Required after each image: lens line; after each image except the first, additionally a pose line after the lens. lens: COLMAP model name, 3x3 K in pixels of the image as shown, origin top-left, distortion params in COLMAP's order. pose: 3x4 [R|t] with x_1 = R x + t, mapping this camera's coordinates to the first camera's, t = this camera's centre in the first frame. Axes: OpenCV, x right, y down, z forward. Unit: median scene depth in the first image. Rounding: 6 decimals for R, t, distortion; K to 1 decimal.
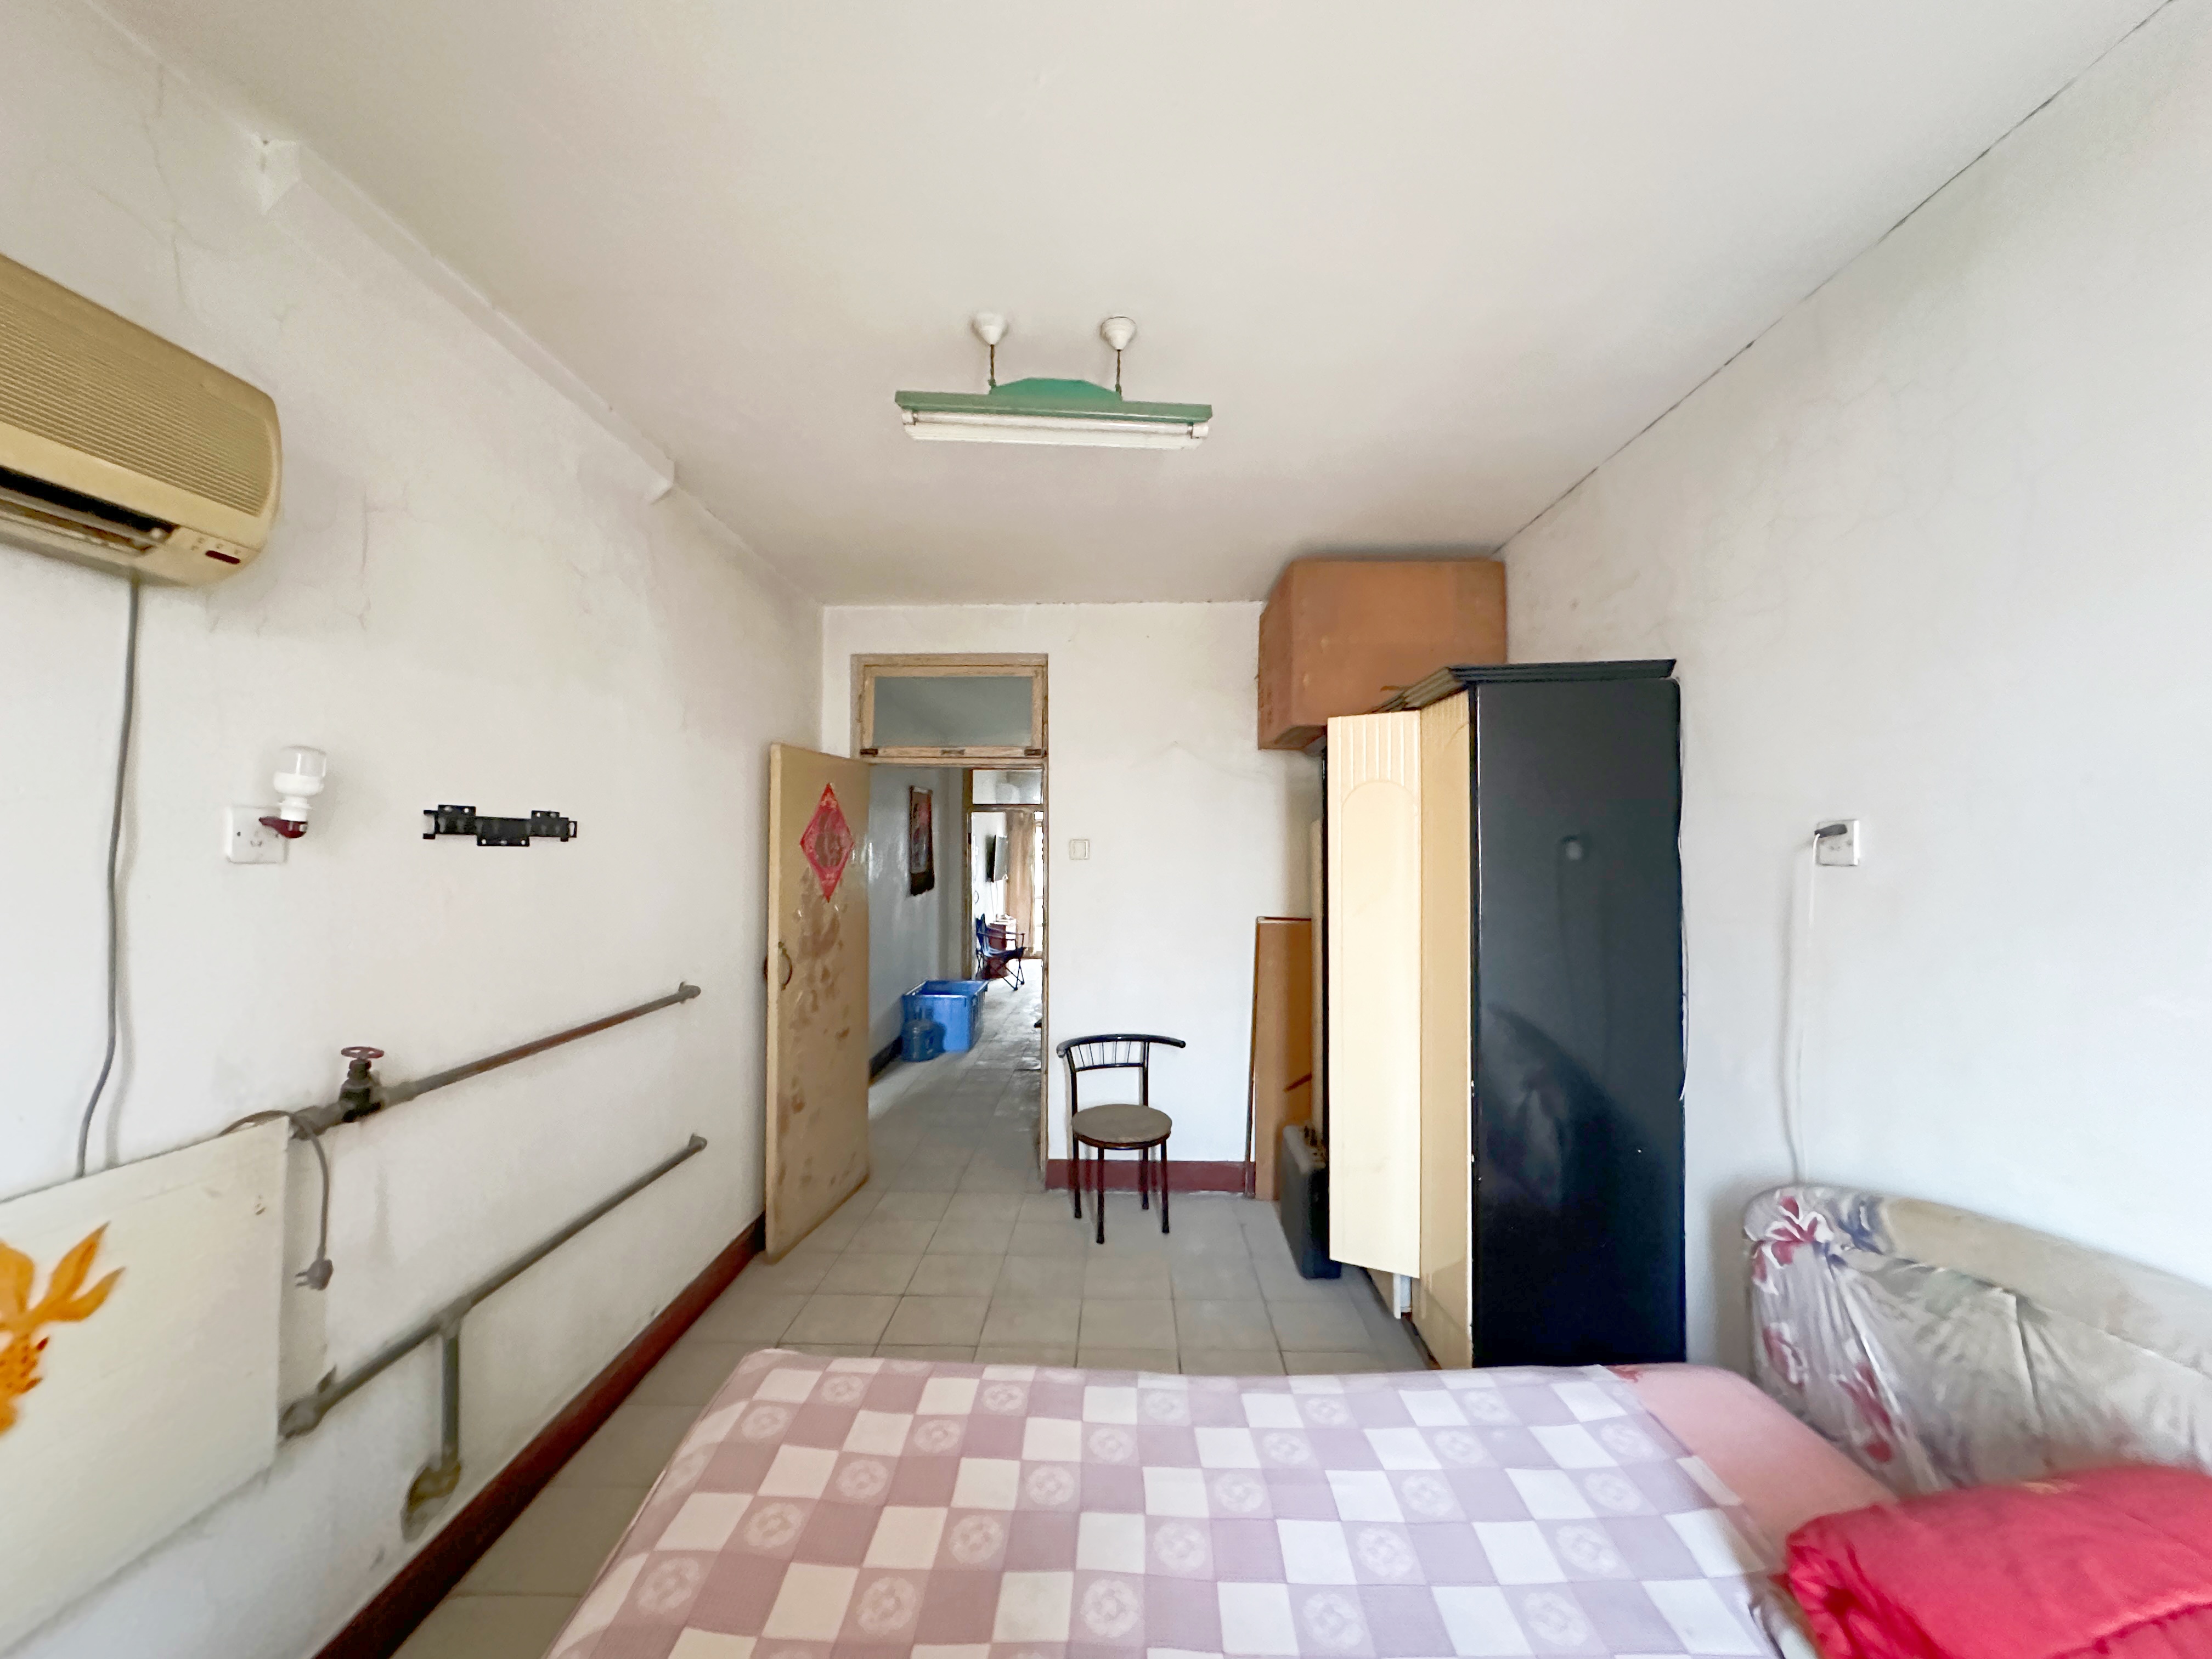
lens RADIAL K [[838.1, 0, 1106.0], [0, 838.1, 829.5], [0, 0, 1]] dist [0.000279, 0.000069]
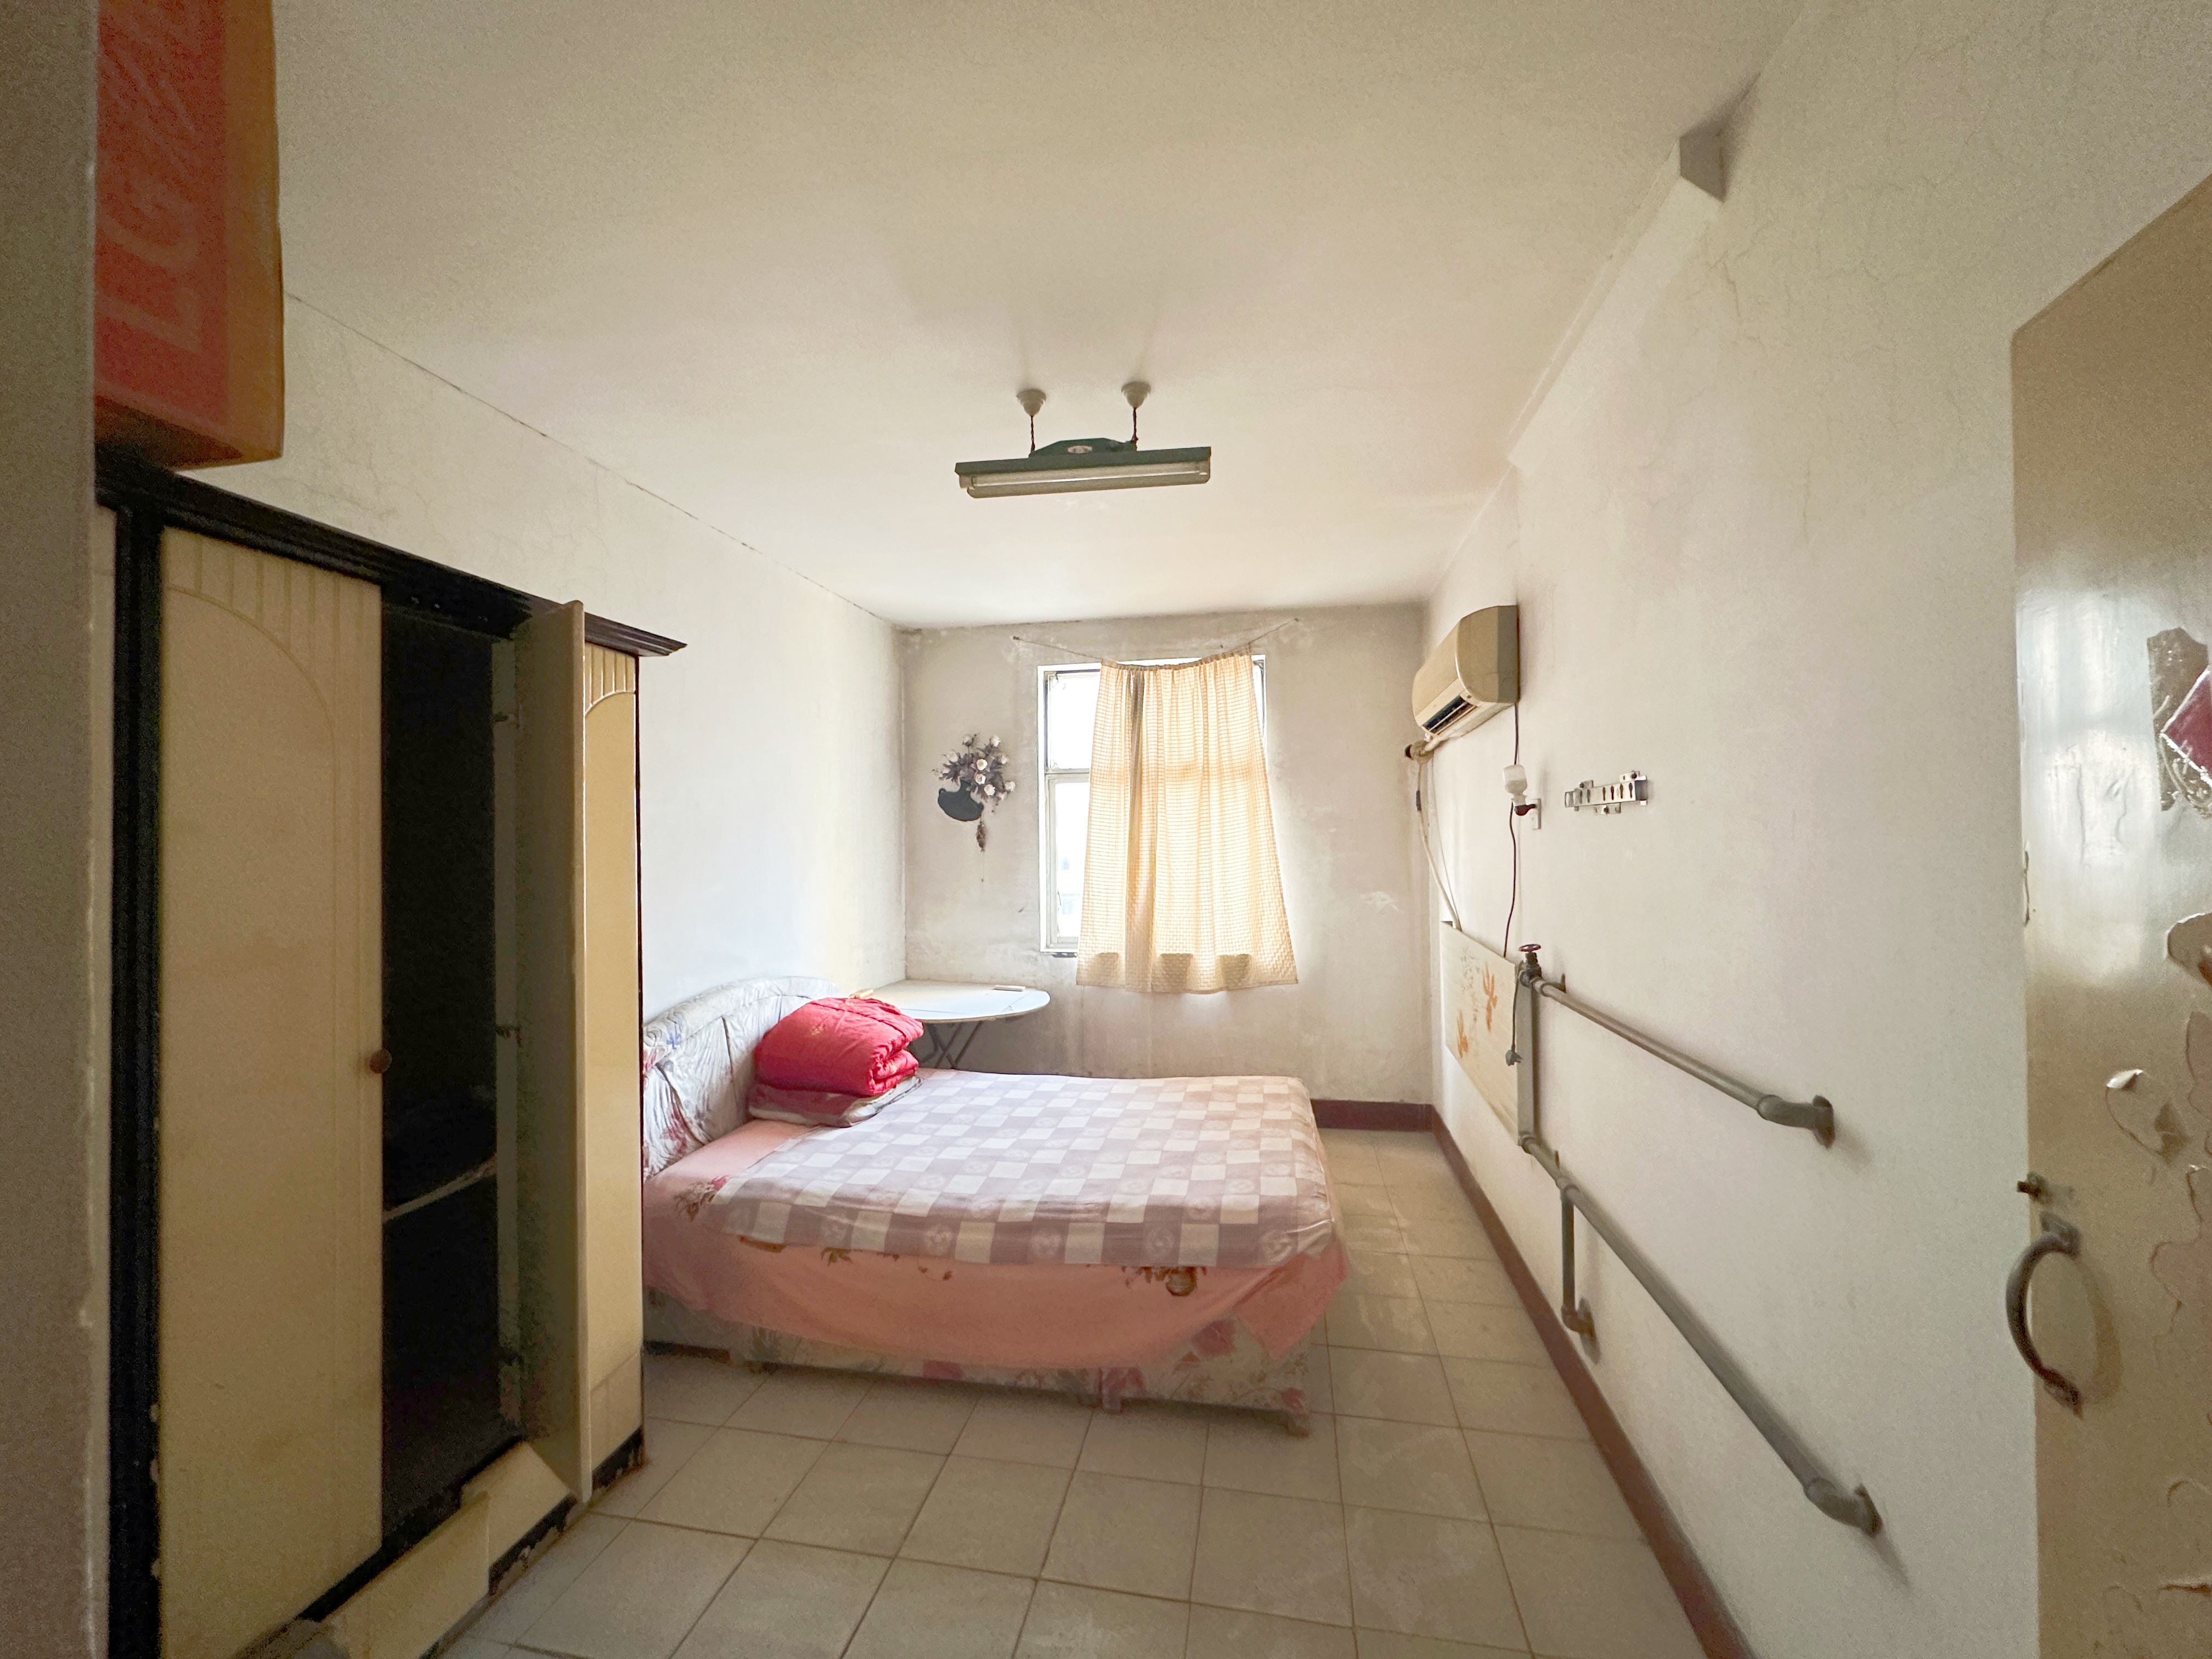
lens RADIAL K [[838.1, 0, 1106.0], [0, 838.1, 829.5], [0, 0, 1]] dist [0.000279, 0.000069]
pose [[-0.984770, 0.014318, 0.173274, -0.381299], [0.007537, 0.999182, -0.039731, 0.101955], [-0.173701, -0.037820, -0.984072, 2.801714]]
